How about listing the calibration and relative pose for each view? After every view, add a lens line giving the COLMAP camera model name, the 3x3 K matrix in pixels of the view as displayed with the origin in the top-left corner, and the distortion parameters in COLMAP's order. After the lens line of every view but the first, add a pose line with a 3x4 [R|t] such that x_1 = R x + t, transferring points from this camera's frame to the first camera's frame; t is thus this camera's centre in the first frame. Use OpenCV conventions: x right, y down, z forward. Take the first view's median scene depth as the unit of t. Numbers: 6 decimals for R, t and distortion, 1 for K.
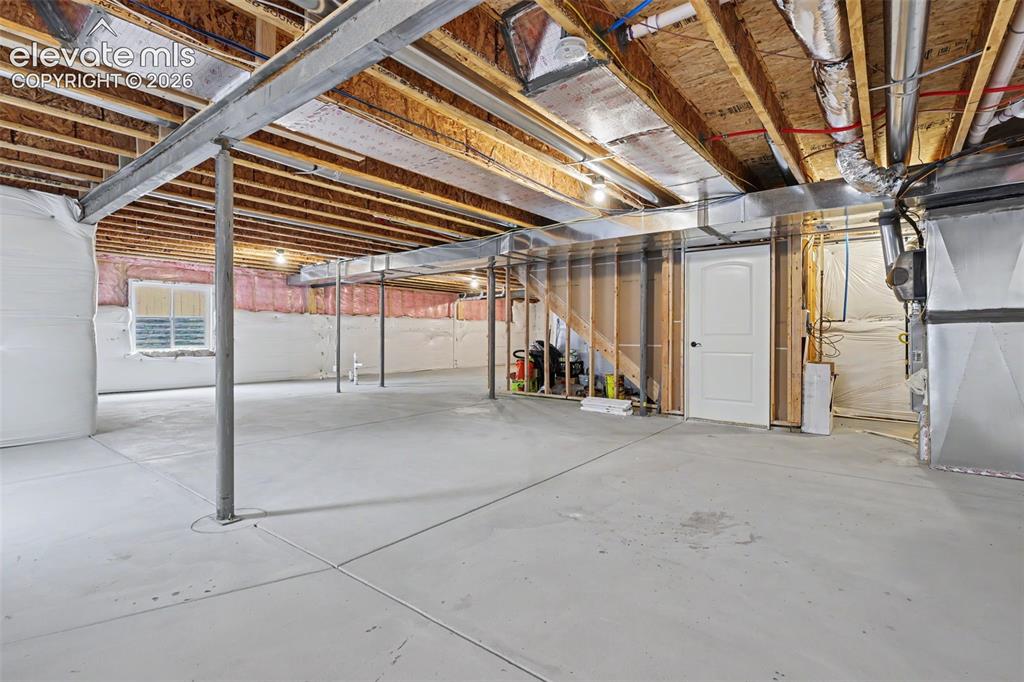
lens RADIAL K [[473.4, 0, 507.4], [0, 473.4, 338.0], [0, 0, 1]] dist [0.001975, 0.000462]
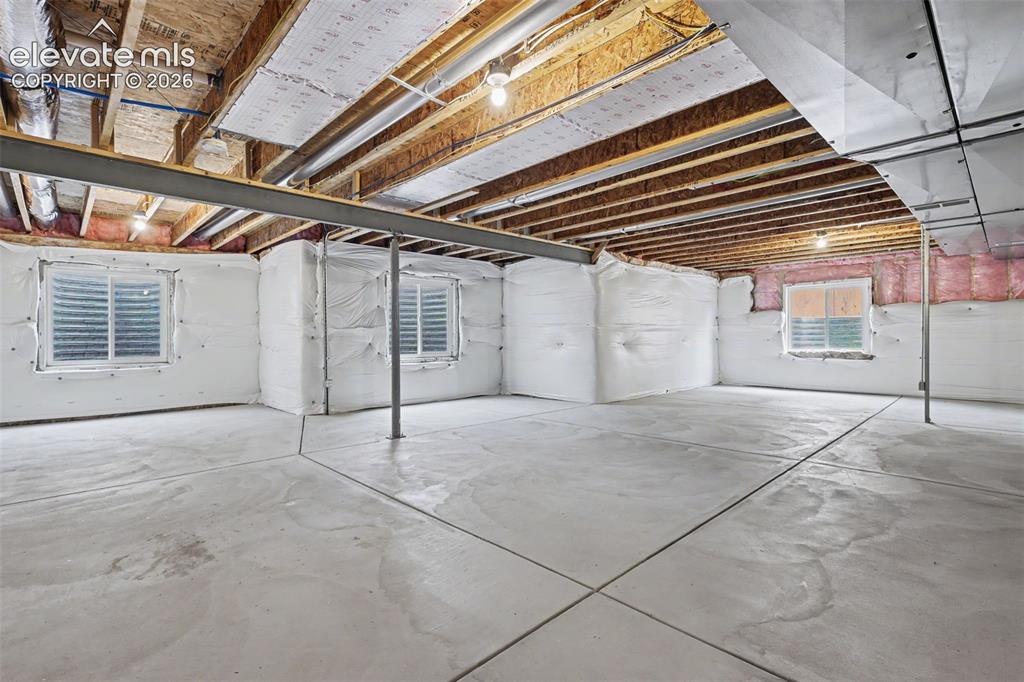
lens RADIAL K [[473.4, 0, 507.4], [0, 473.4, 338.0], [0, 0, 1]] dist [0.001975, 0.000462]
pose [[-0.131087, 0.000450, -0.991371, 0.597235], [-0.000182, 1.000000, 0.000478, -0.003644], [0.991371, 0.000243, -0.131087, 0.845566]]
